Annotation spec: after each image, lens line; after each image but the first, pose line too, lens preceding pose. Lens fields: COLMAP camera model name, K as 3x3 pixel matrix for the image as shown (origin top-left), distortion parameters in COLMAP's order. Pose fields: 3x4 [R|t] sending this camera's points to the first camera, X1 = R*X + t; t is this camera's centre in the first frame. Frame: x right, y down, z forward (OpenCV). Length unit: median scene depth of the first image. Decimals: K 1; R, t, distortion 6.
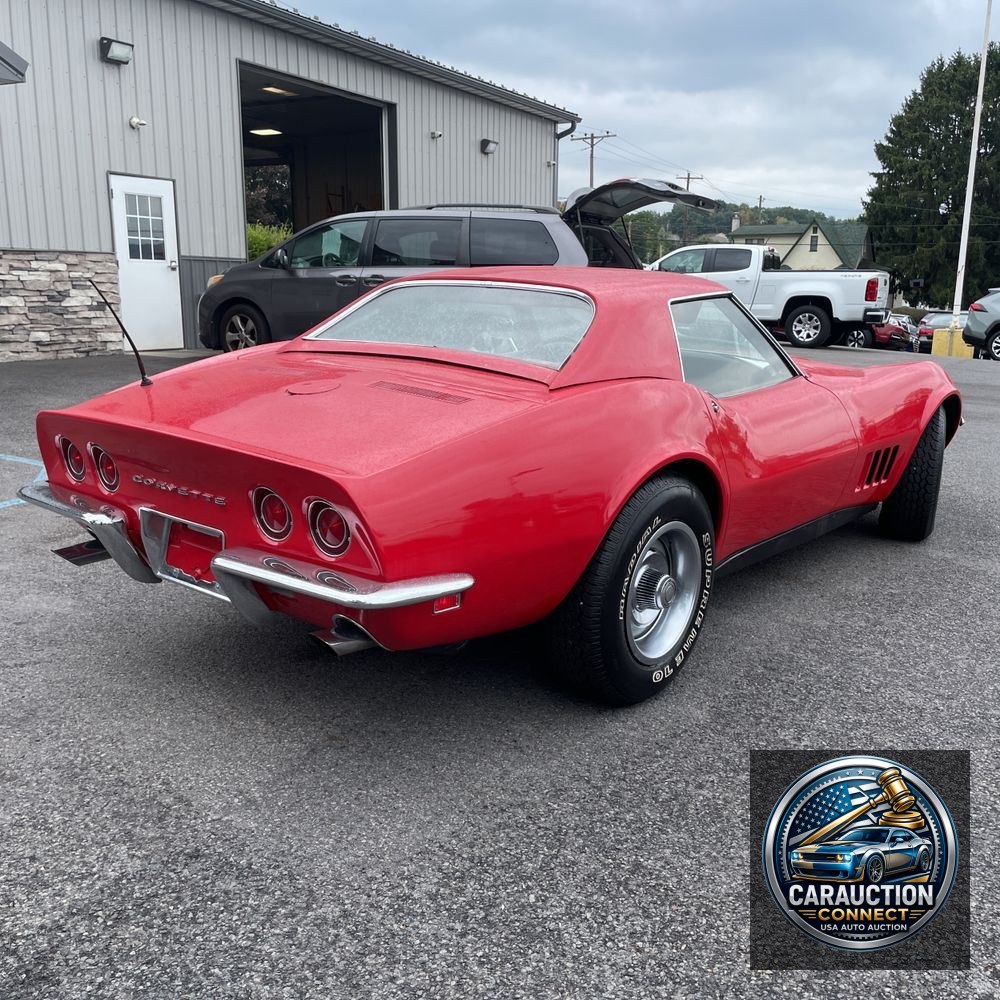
lens RADIAL K [[1011.1, 0, 512.5], [0, 1011.1, 501.3], [0, 0, 1]] dist [0.081403, -0.113266]
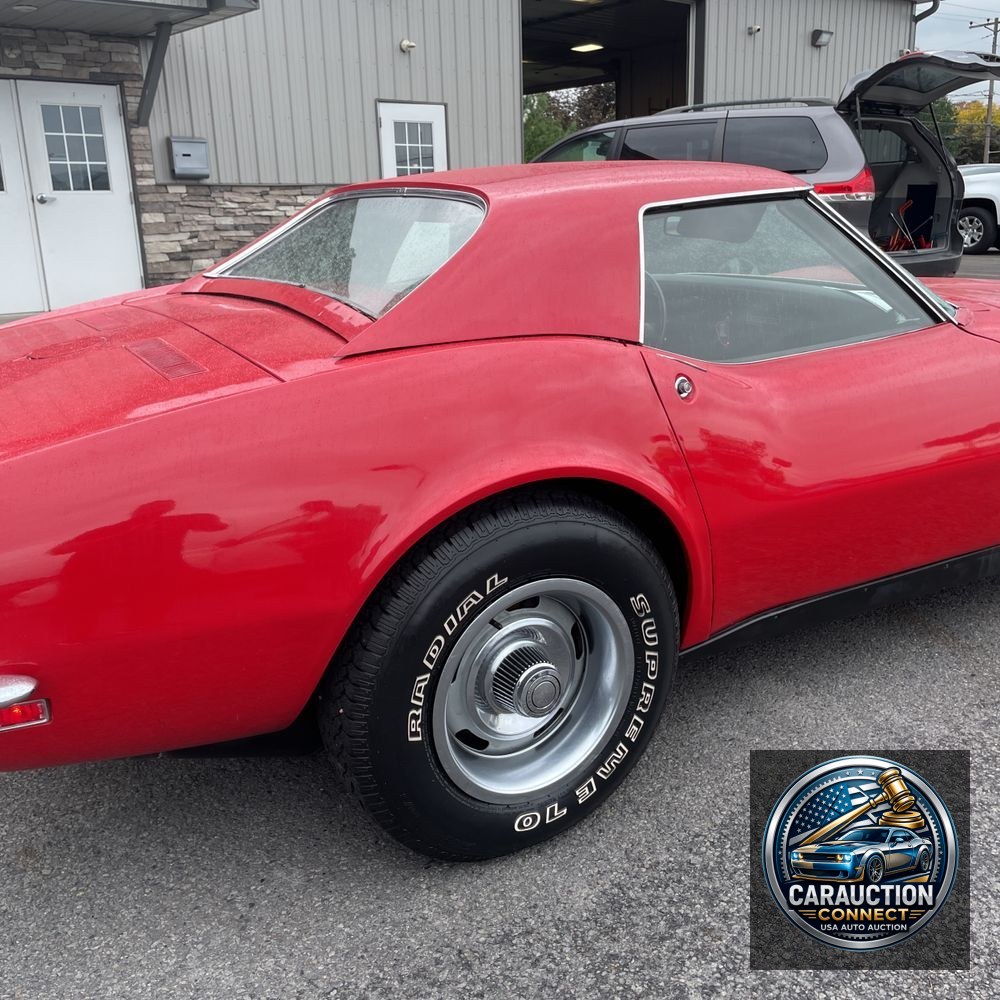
lens RADIAL K [[1011.7, 0, 504.6], [0, 1011.7, 489.5], [0, 0, 1]] dist [0.092881, -0.134542]
pose [[0.935753, 0.057855, -0.347878, 0.086470], [-0.037145, 0.997134, 0.065917, -0.018267], [0.350695, -0.048760, 0.935220, 0.108854]]
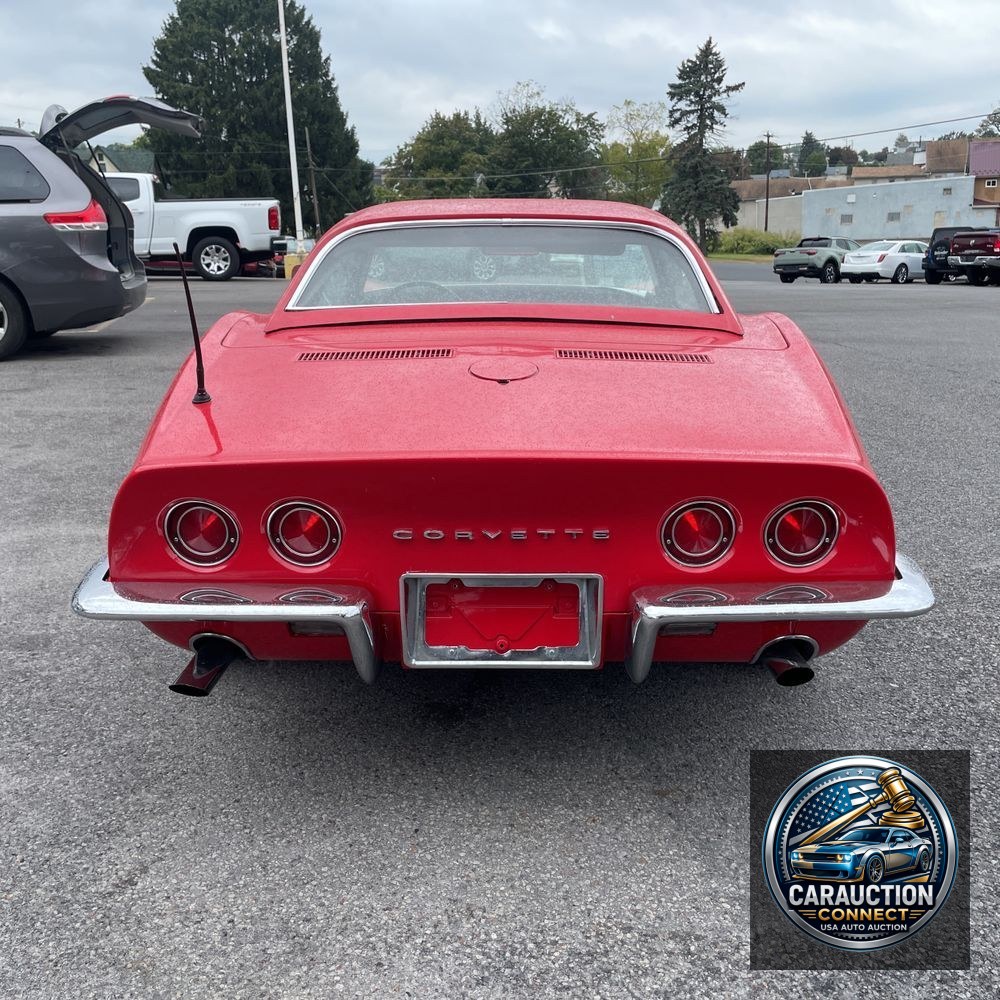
lens RADIAL K [[1008.8, 0, 515.7], [0, 1008.8, 489.7], [0, 0, 1]] dist [0.075986, -0.100631]
pose [[0.781684, -0.202122, 0.590015, -0.163751], [0.169143, 0.979278, 0.111381, -0.026647], [-0.600301, 0.012732, 0.799673, 0.098510]]
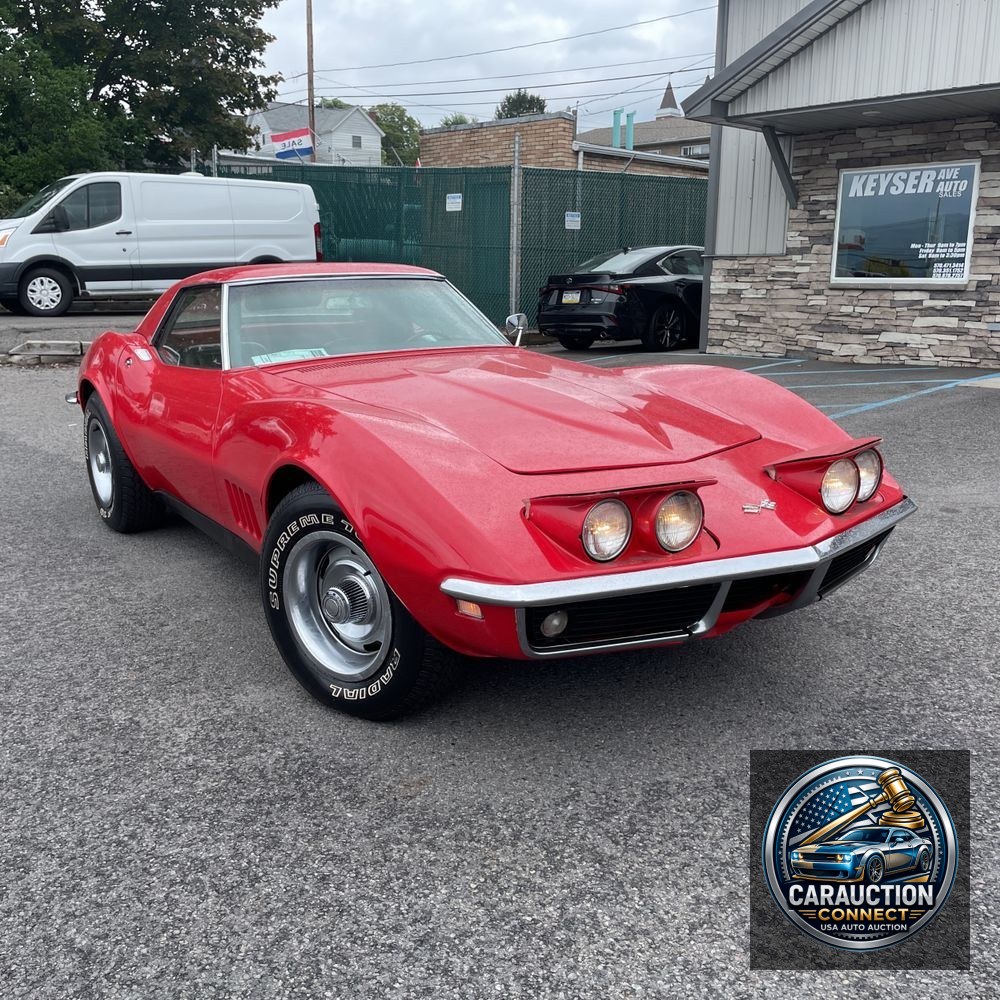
lens RADIAL K [[1011.1, 0, 512.5], [0, 1011.1, 501.3], [0, 0, 1]] dist [0.081403, -0.113266]
pose [[-0.292186, 0.193086, -0.936667, 0.387449], [-0.211878, 0.941999, 0.260279, -0.107848], [0.932596, 0.274509, -0.234329, 0.518266]]
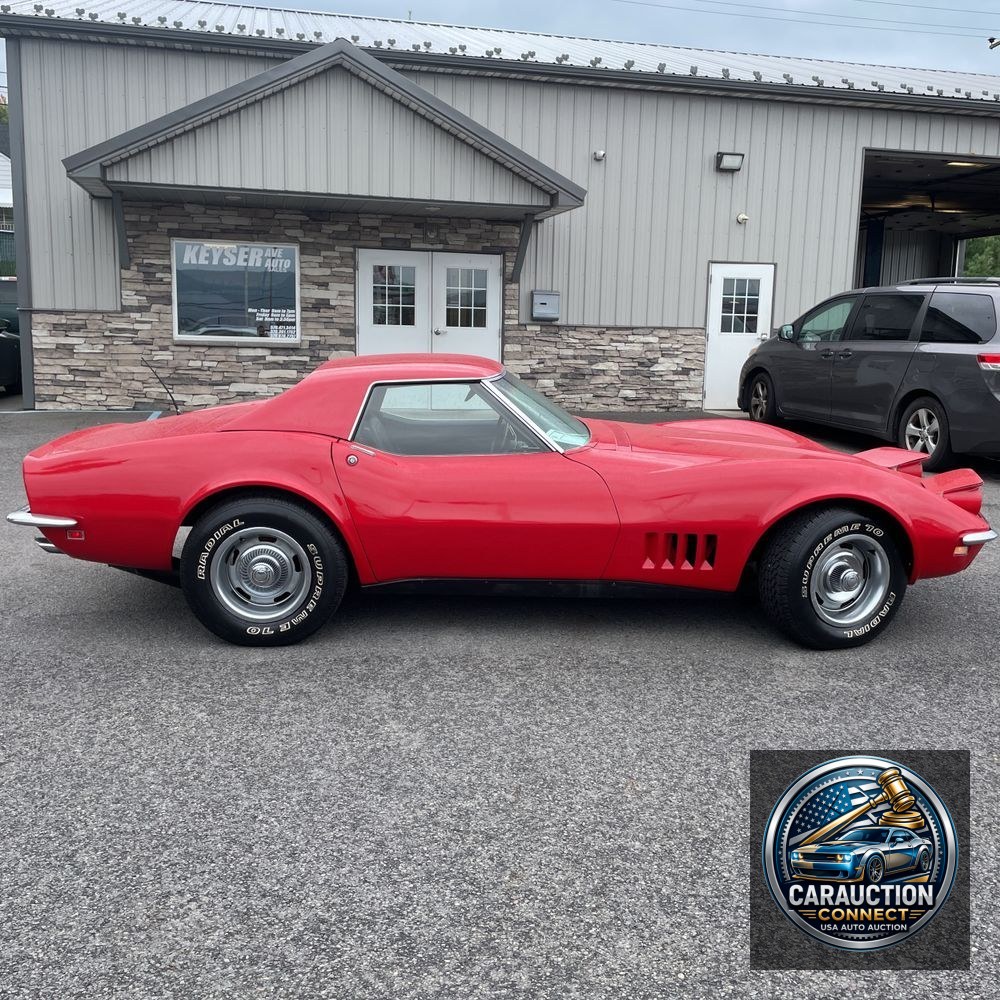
lens RADIAL K [[1006.3, 0, 515.0], [0, 1006.3, 489.8], [0, 0, 1]] dist [0.091236, -0.125035]
pose [[0.662220, 0.121695, -0.739362, 0.378316], [-0.172530, 0.984975, 0.007593, -0.027648], [0.729177, 0.122534, 0.673266, 0.066069]]
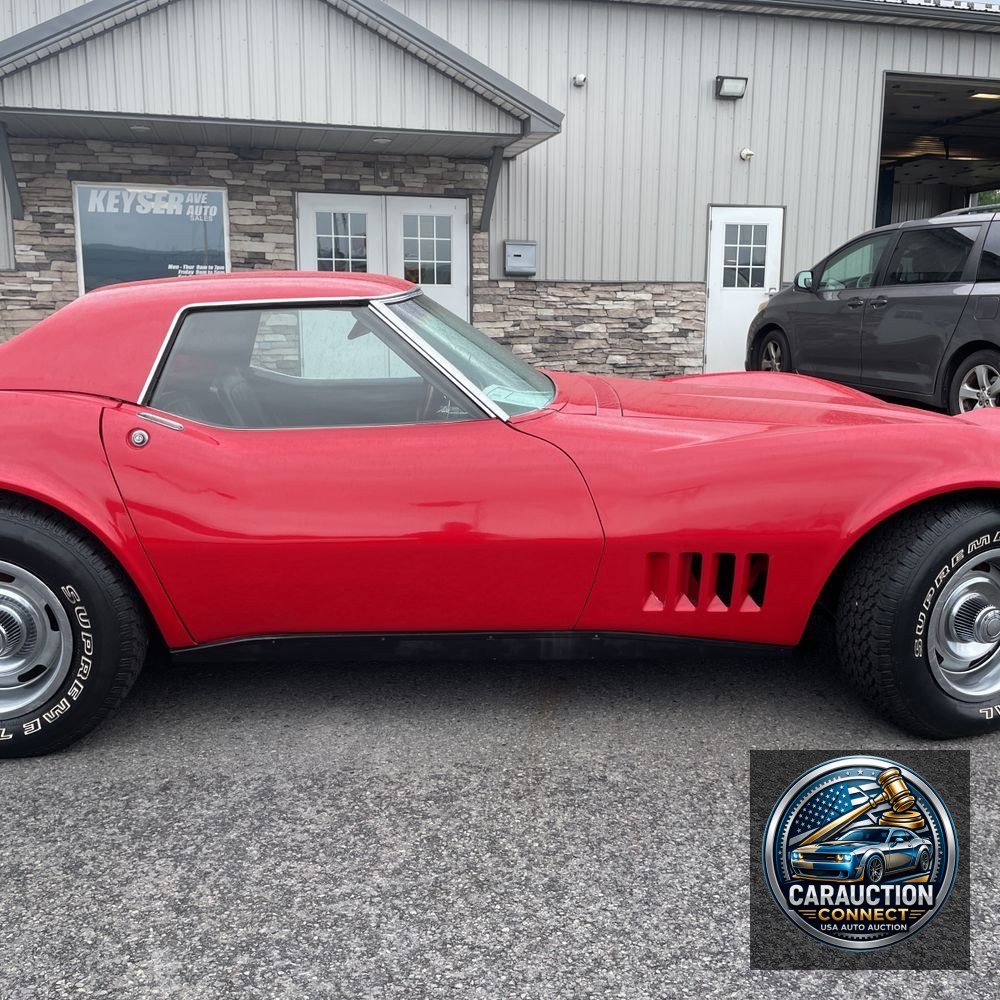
lens RADIAL K [[1008.8, 0, 515.7], [0, 1008.8, 489.7], [0, 0, 1]] dist [0.075986, -0.100631]
pose [[0.670726, 0.124234, -0.731227, 0.273258], [-0.154822, 0.987606, 0.025780, -0.032493], [0.725367, 0.095919, 0.681647, 0.185688]]
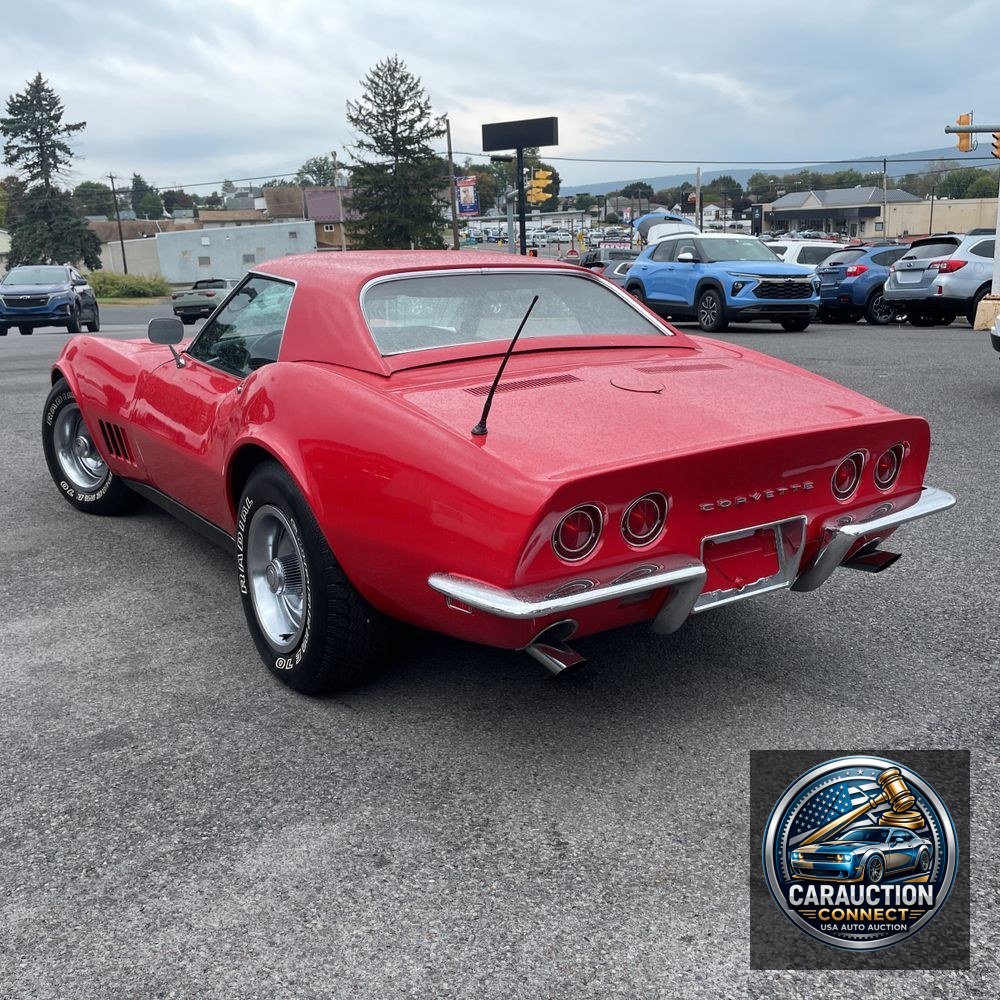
lens RADIAL K [[1008.8, 0, 515.7], [0, 1008.8, 489.7], [0, 0, 1]] dist [0.075986, -0.100631]
pose [[0.283102, -0.262987, 0.922329, -0.287203], [0.238313, 0.950800, 0.197957, -0.058981], [-0.929011, 0.163761, 0.331846, 0.202228]]
